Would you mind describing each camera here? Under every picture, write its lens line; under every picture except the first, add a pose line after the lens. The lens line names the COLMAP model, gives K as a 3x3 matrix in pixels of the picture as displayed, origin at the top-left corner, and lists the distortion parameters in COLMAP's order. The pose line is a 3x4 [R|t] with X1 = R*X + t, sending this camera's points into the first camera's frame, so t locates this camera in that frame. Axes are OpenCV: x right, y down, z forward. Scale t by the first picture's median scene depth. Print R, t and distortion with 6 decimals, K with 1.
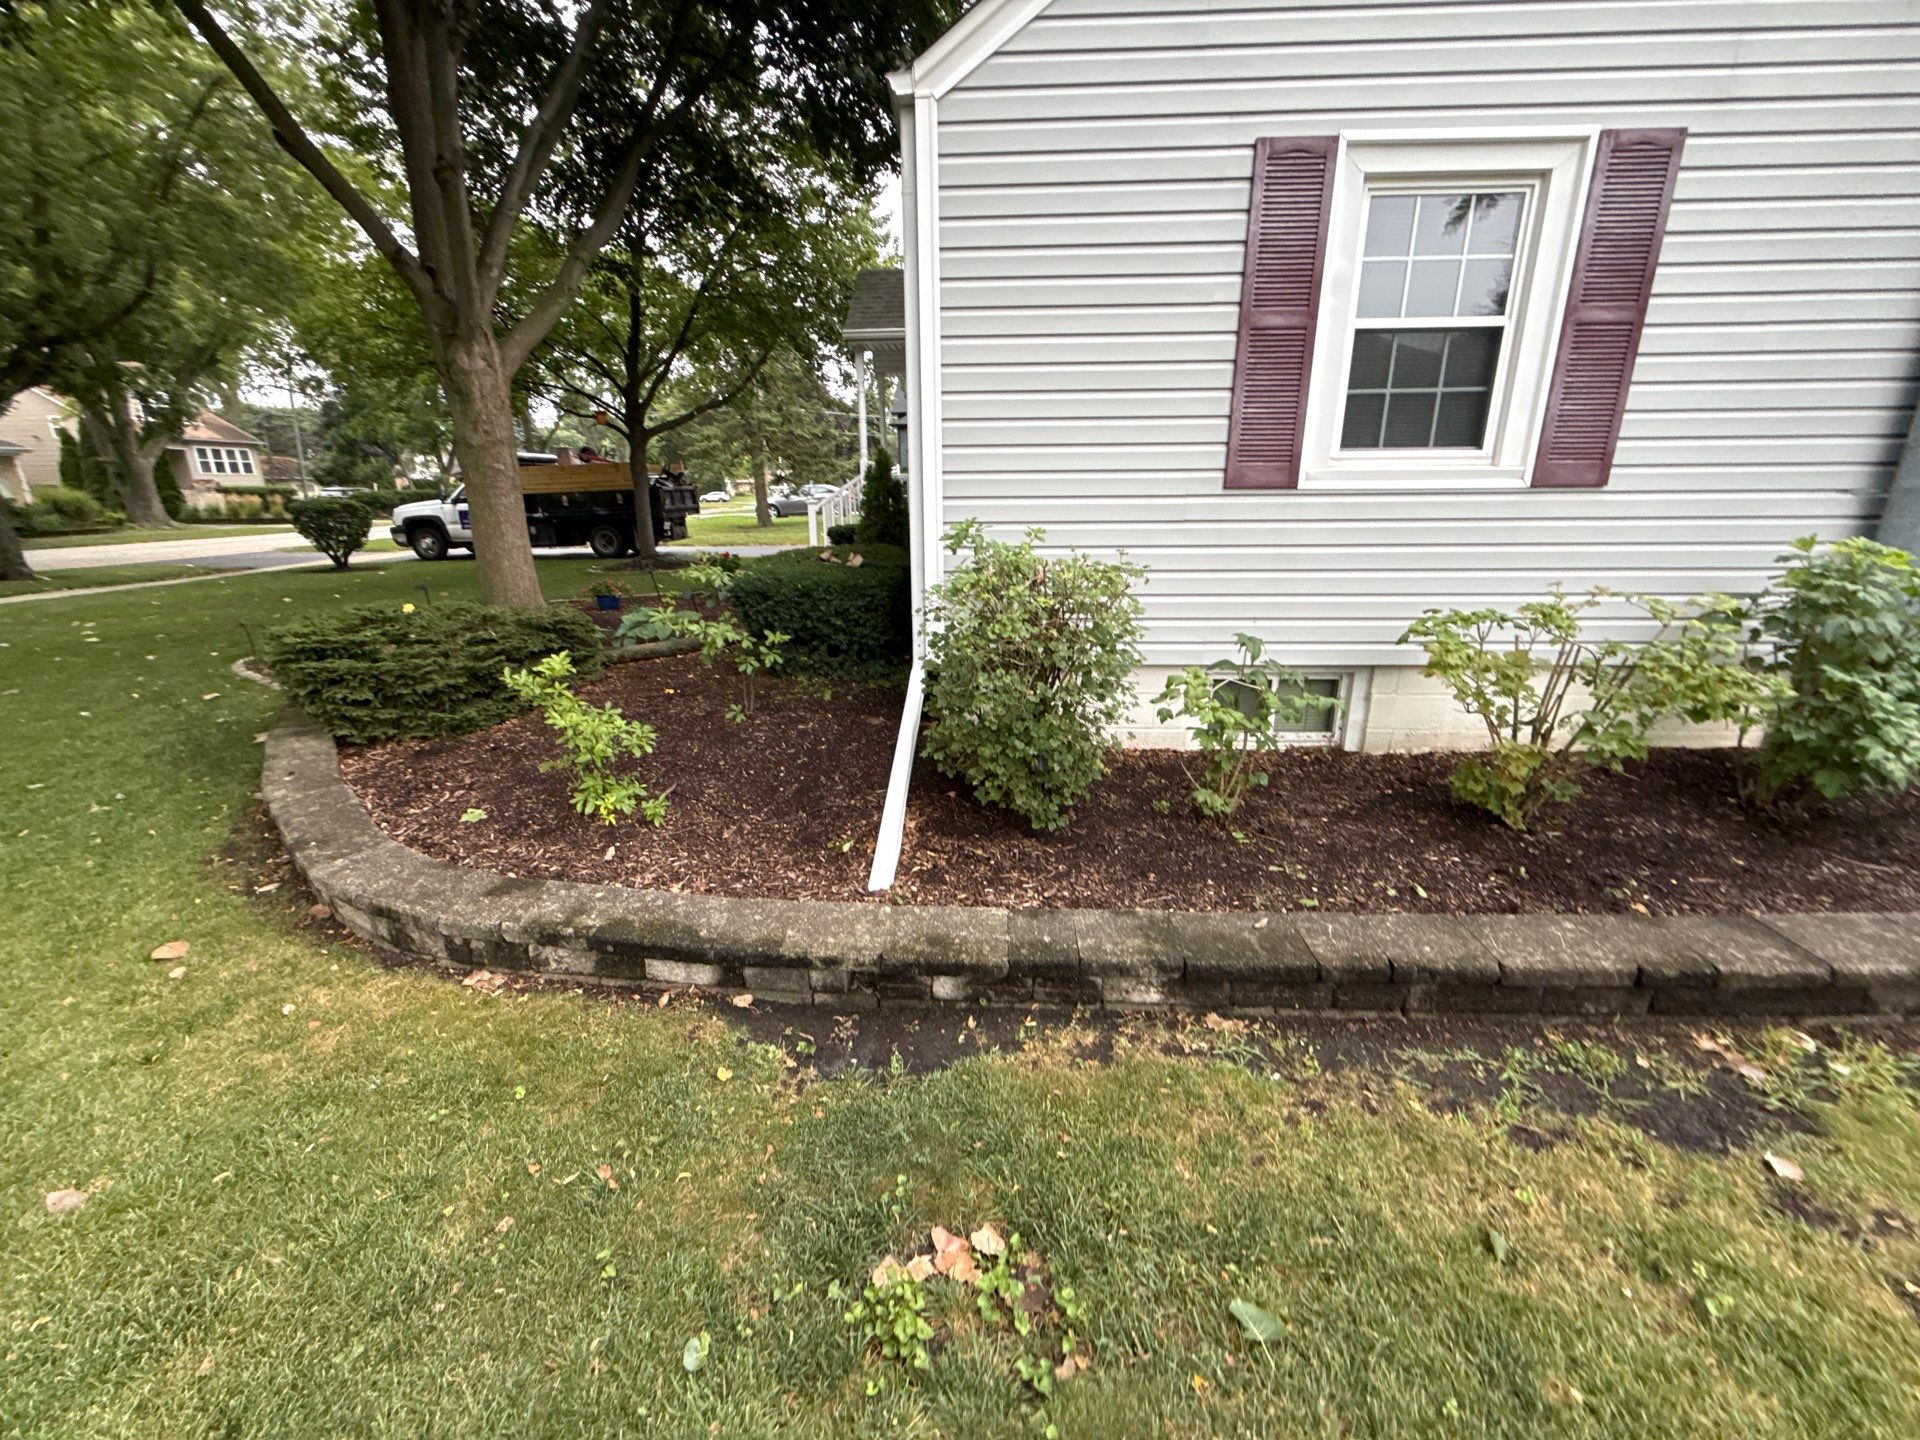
lens RADIAL K [[759.0, 0, 959.7], [0, 759.0, 714.8], [0, 0, 1]] dist [-0.000715, -0.000328]
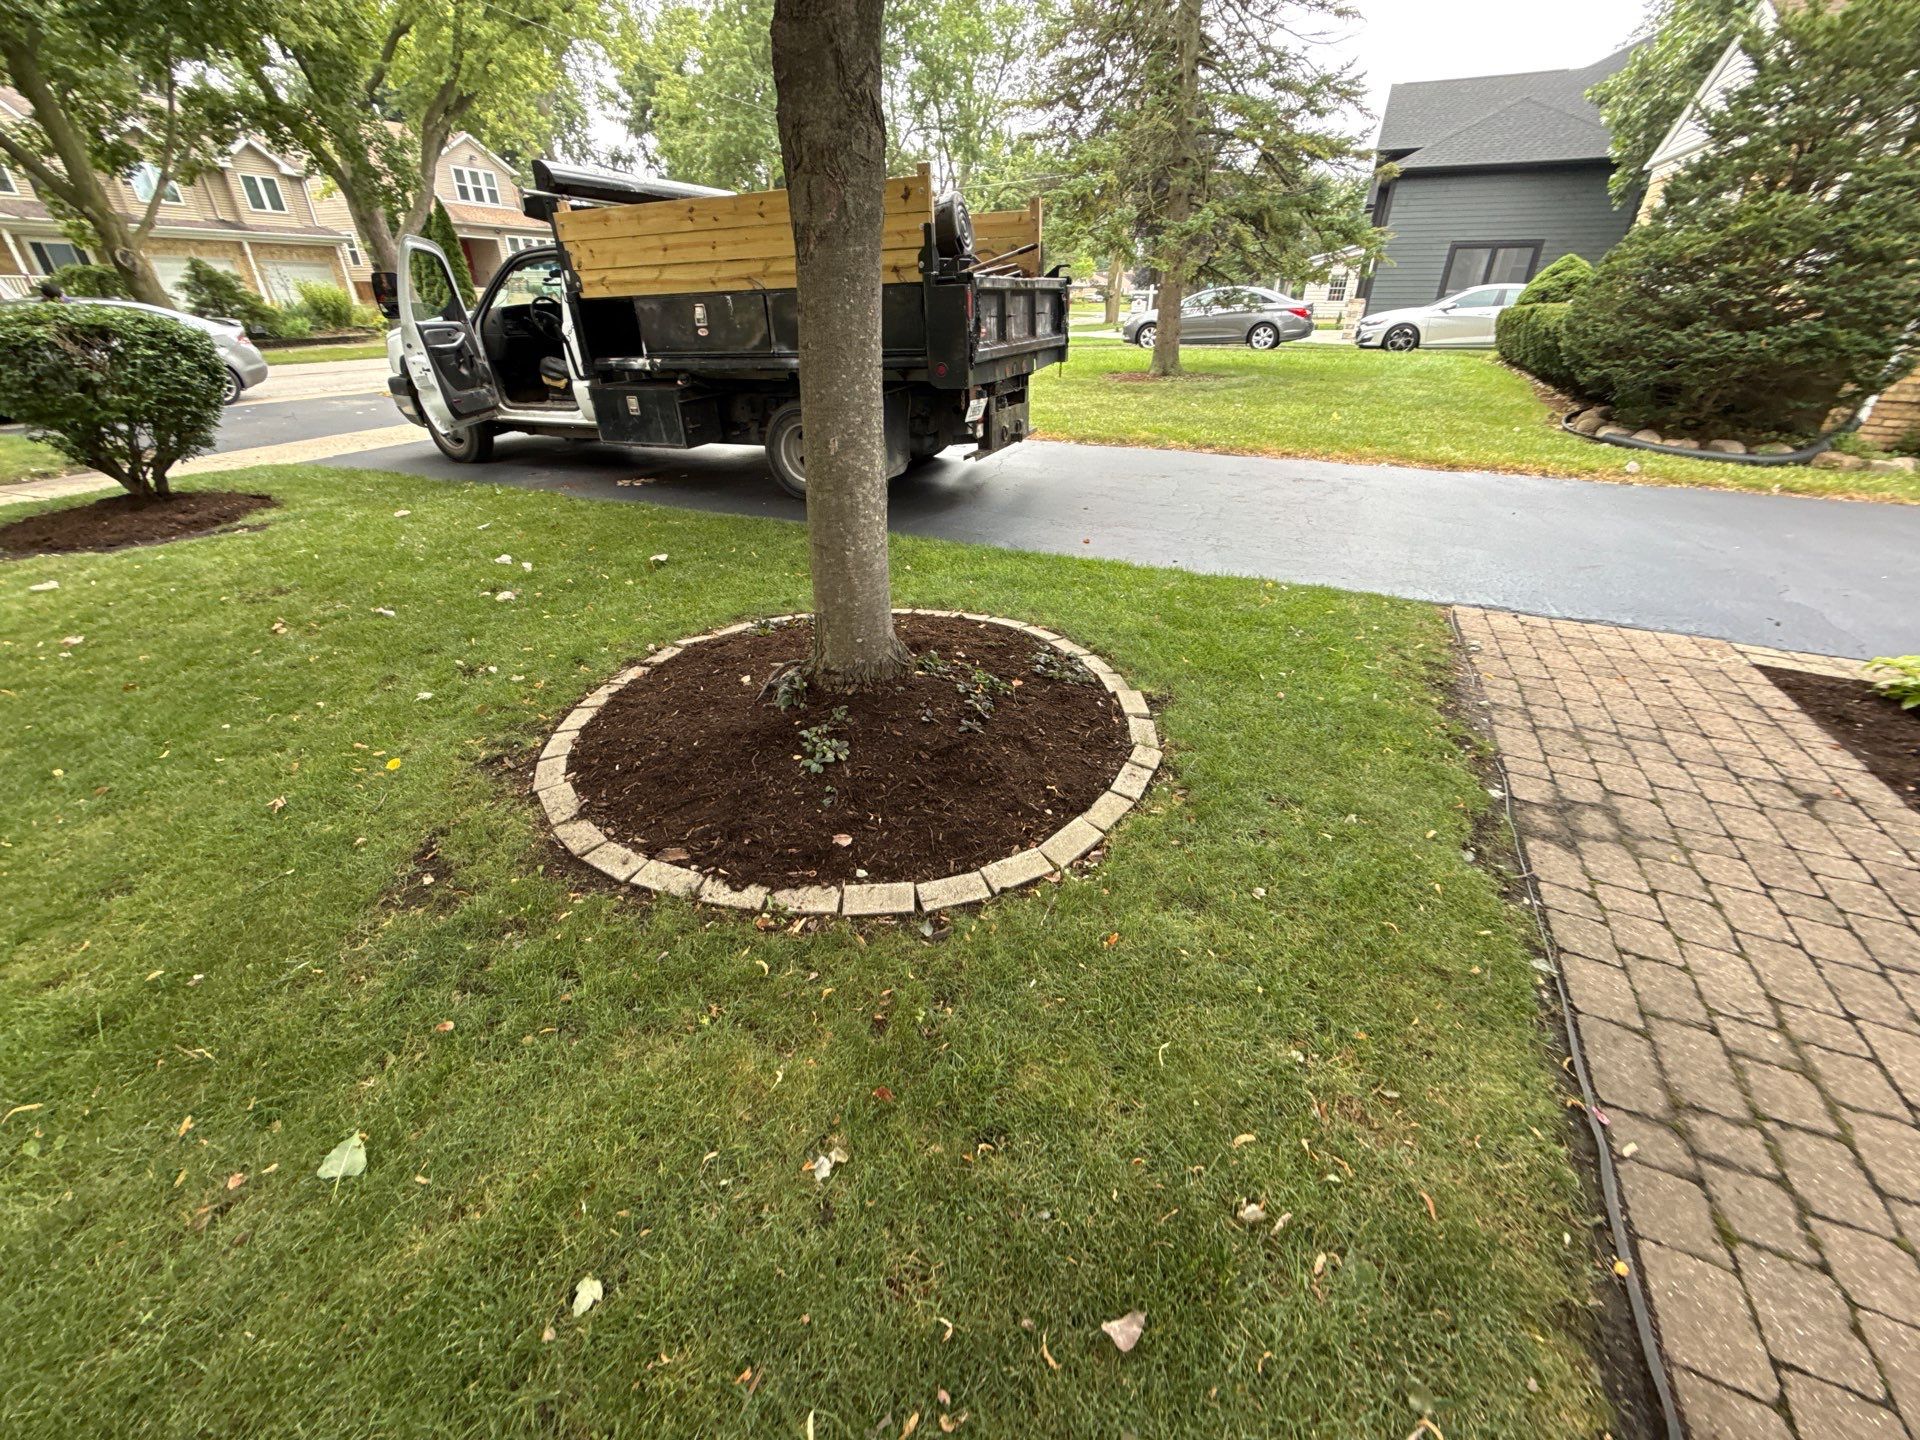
lens RADIAL K [[759.0, 0, 955.3], [0, 759.0, 718.9], [0, 0, 1]] dist [-0.000715, -0.000328]
pose [[0.921718, 0.196784, -0.334233, -1.324902], [-0.119438, 0.963865, 0.238113, -1.003067], [0.369013, -0.179553, 0.911916, 3.428814]]
